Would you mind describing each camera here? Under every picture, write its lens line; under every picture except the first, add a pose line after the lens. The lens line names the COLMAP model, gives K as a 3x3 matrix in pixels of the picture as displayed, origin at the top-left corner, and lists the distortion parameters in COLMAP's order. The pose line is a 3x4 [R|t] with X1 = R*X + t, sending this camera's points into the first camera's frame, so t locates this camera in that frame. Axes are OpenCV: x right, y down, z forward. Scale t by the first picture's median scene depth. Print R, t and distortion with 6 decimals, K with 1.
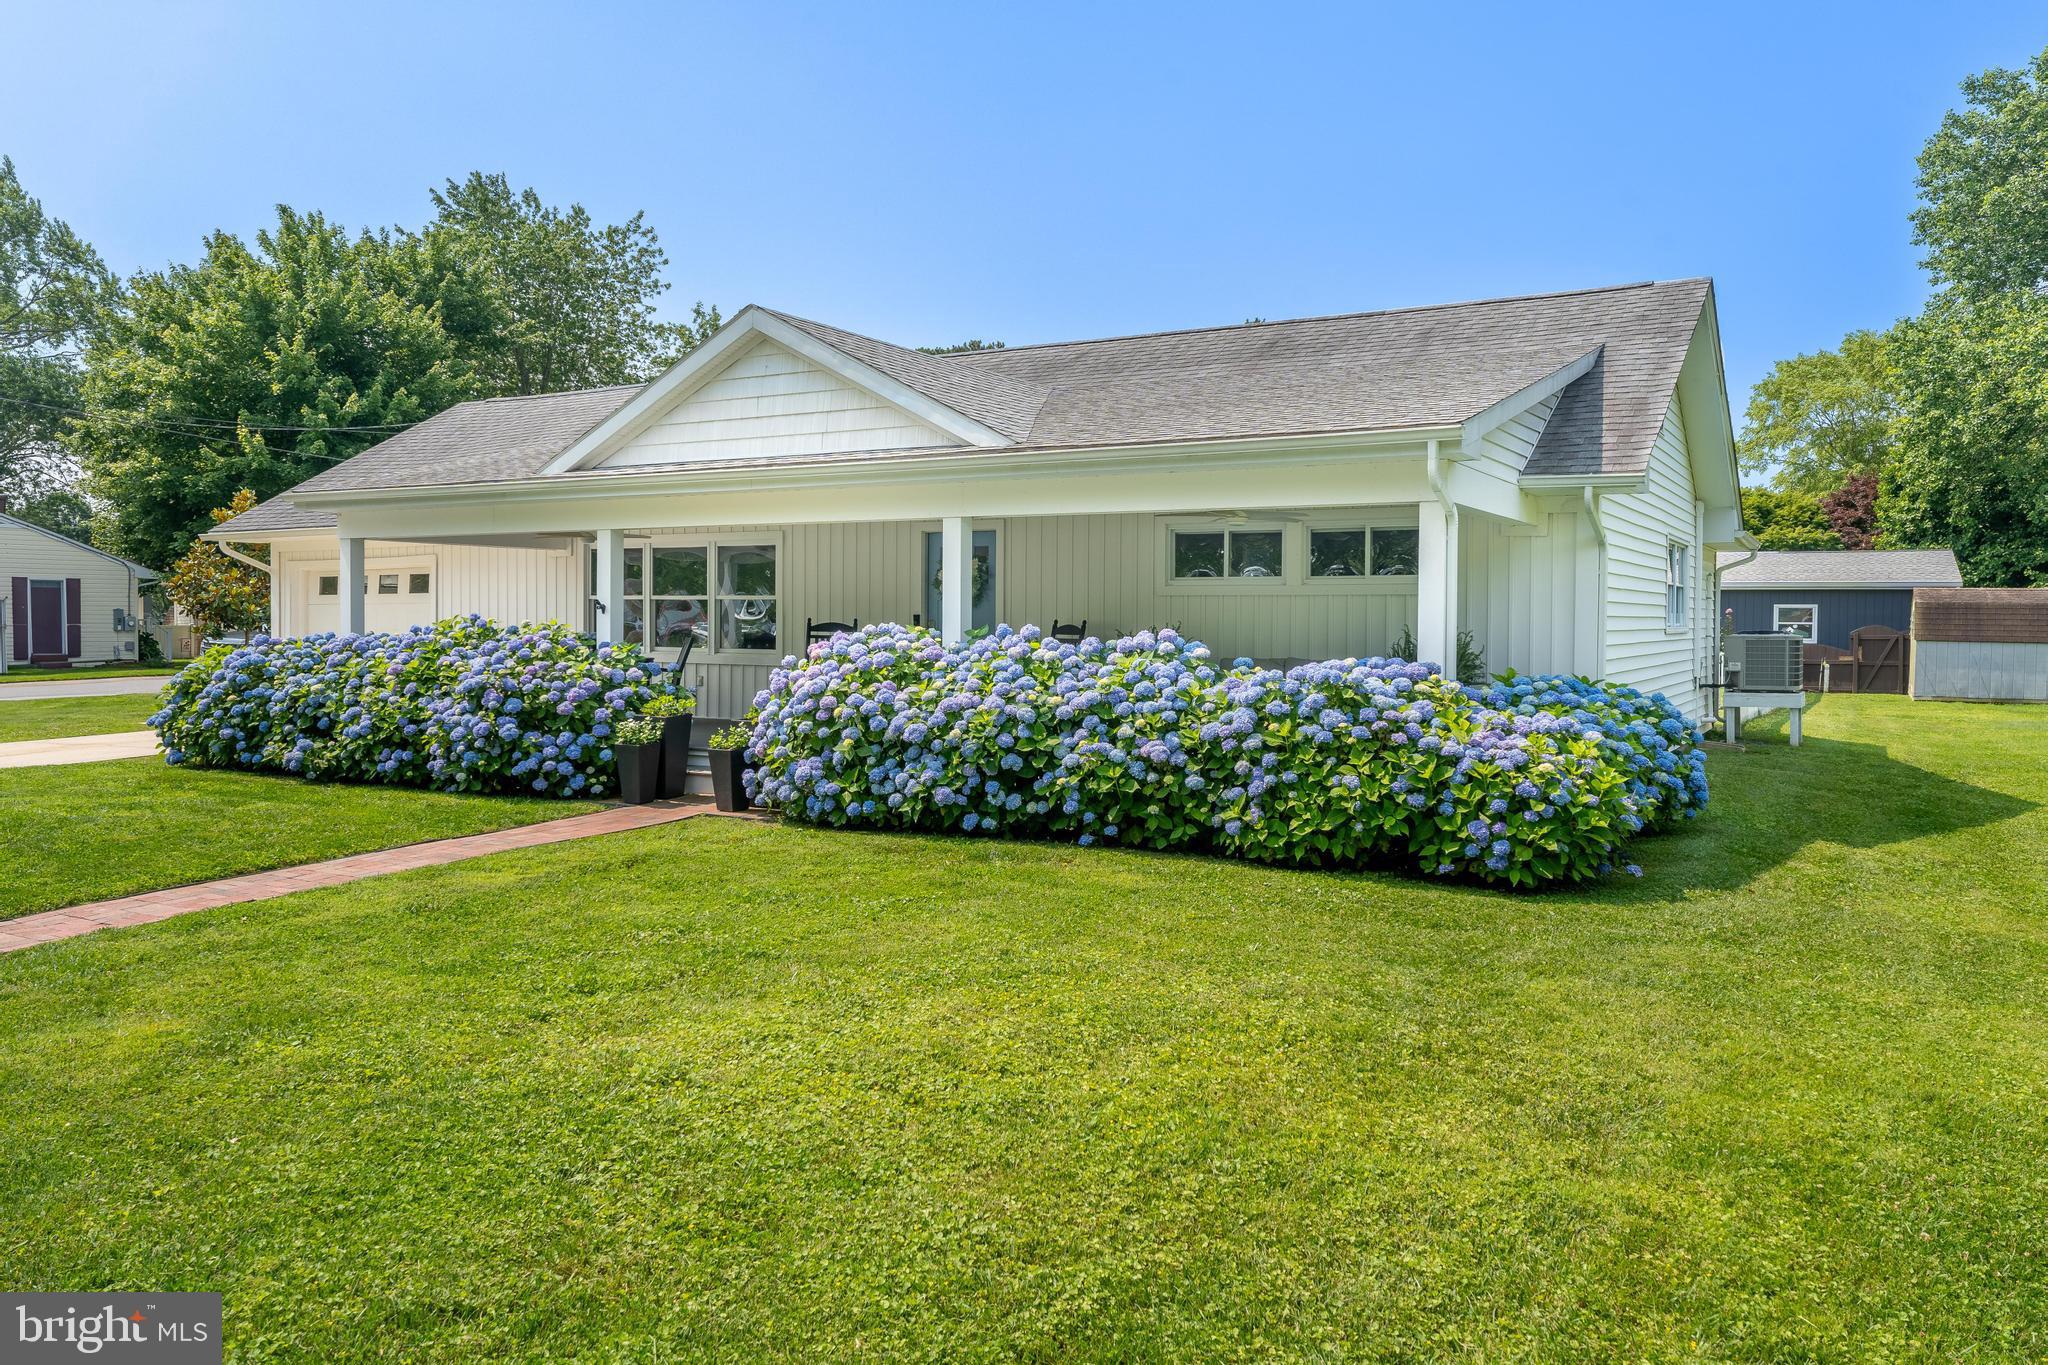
lens RADIAL K [[1522.9, 0, 1024.0], [0, 1522.9, 682.5], [0, 0, 1]] dist [-0.006902, -0.000484]
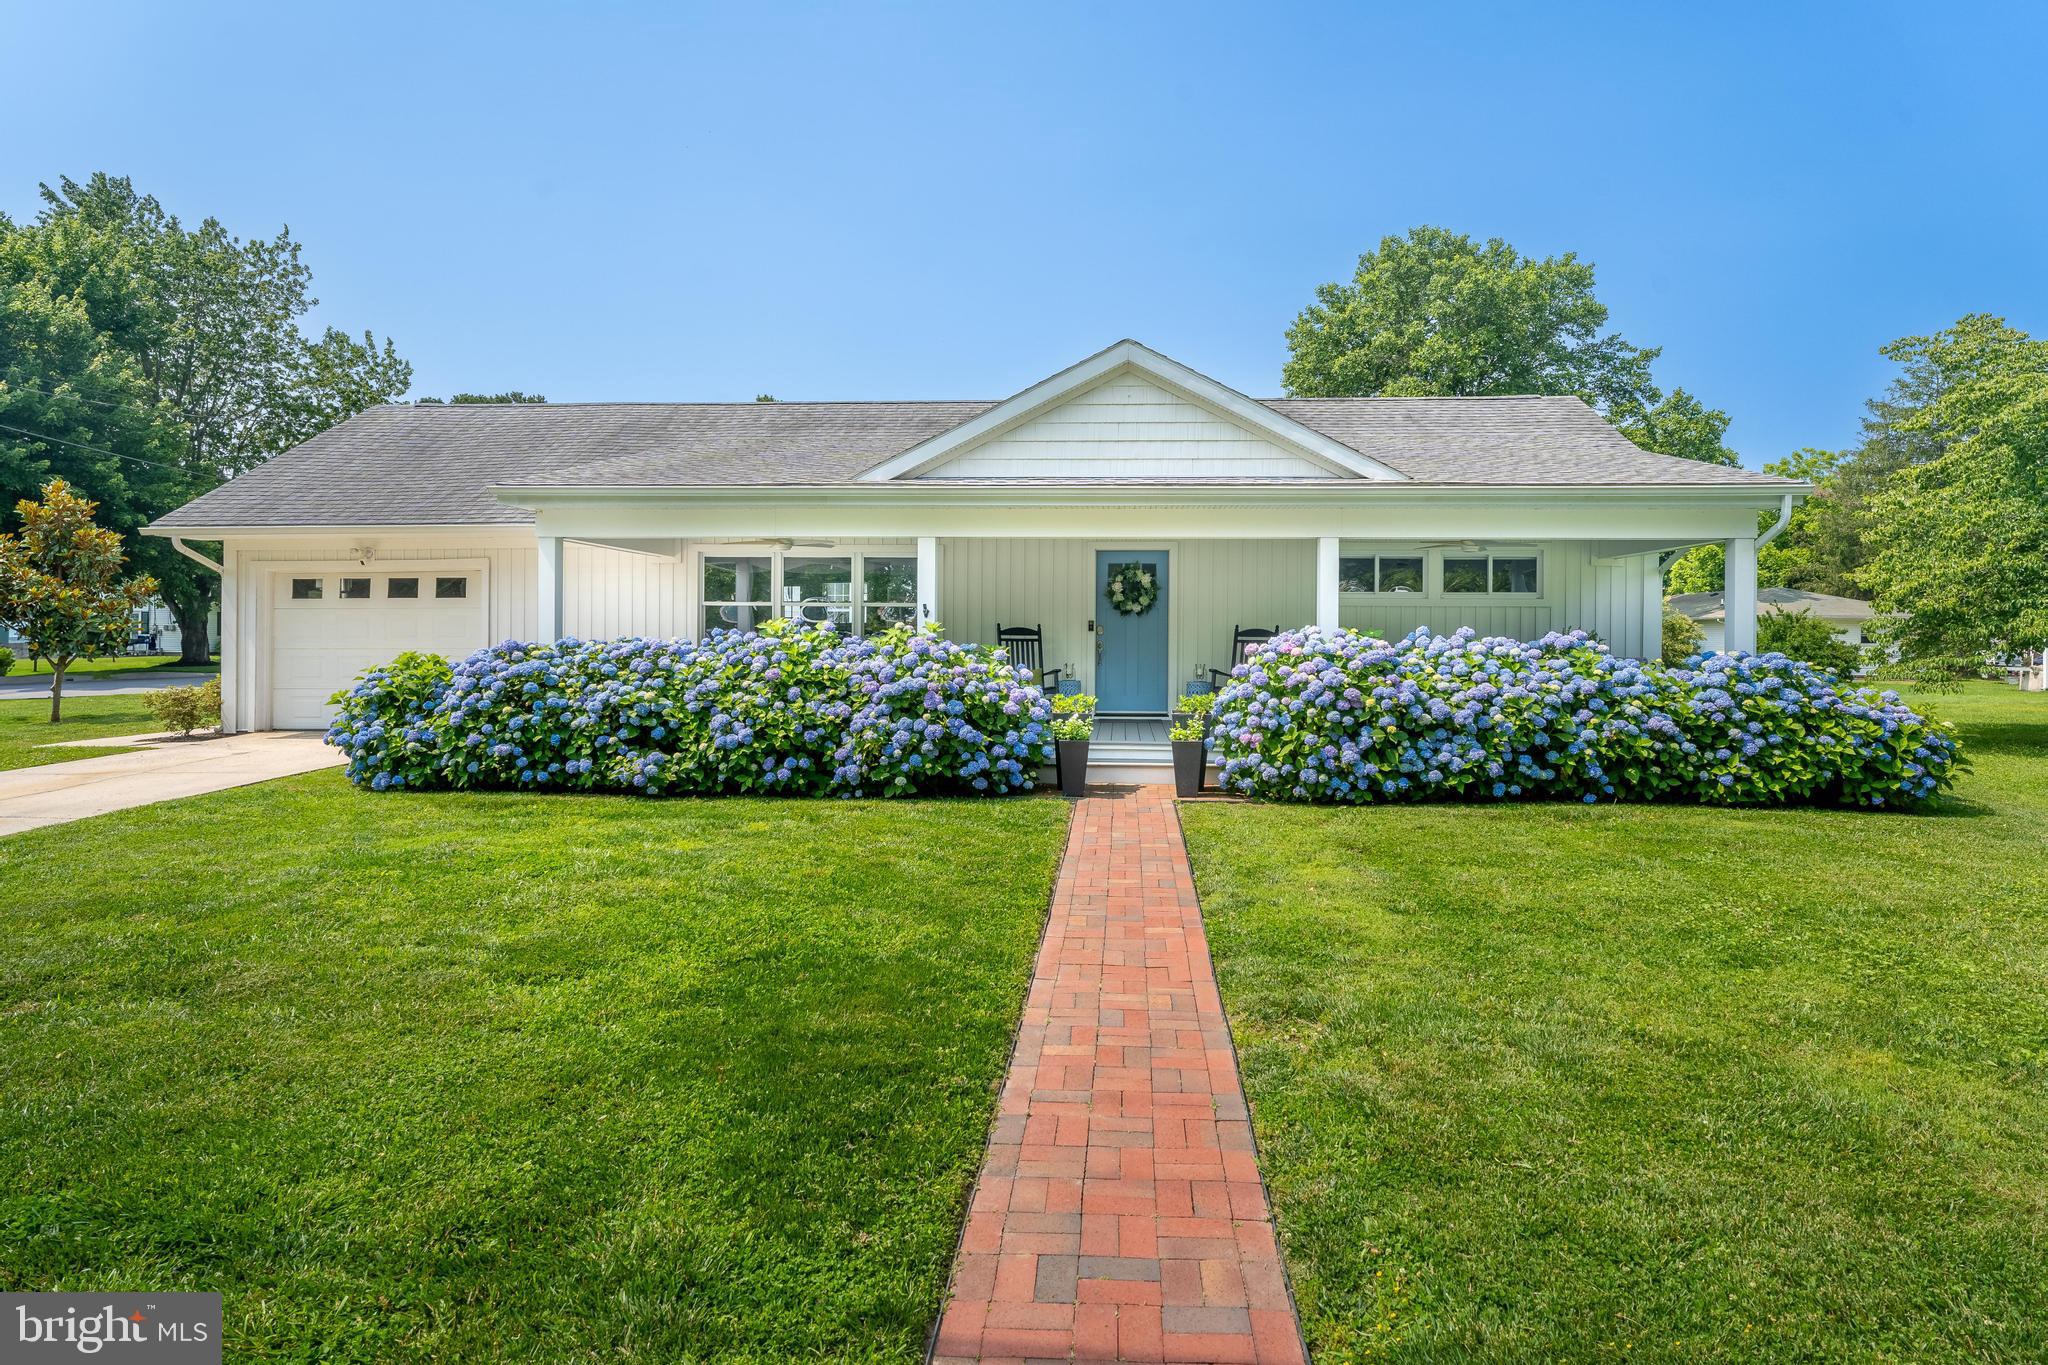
lens RADIAL K [[1135.5, 0, 1024.0], [0, 1135.5, 682.5], [0, 0, 1]] dist [-0.002691, -0.000812]
pose [[0.886899, -0.020577, 0.461504, -0.599477], [0.019128, 0.999786, 0.007816, -0.005981], [-0.461566, 0.001895, 0.887104, 0.288639]]
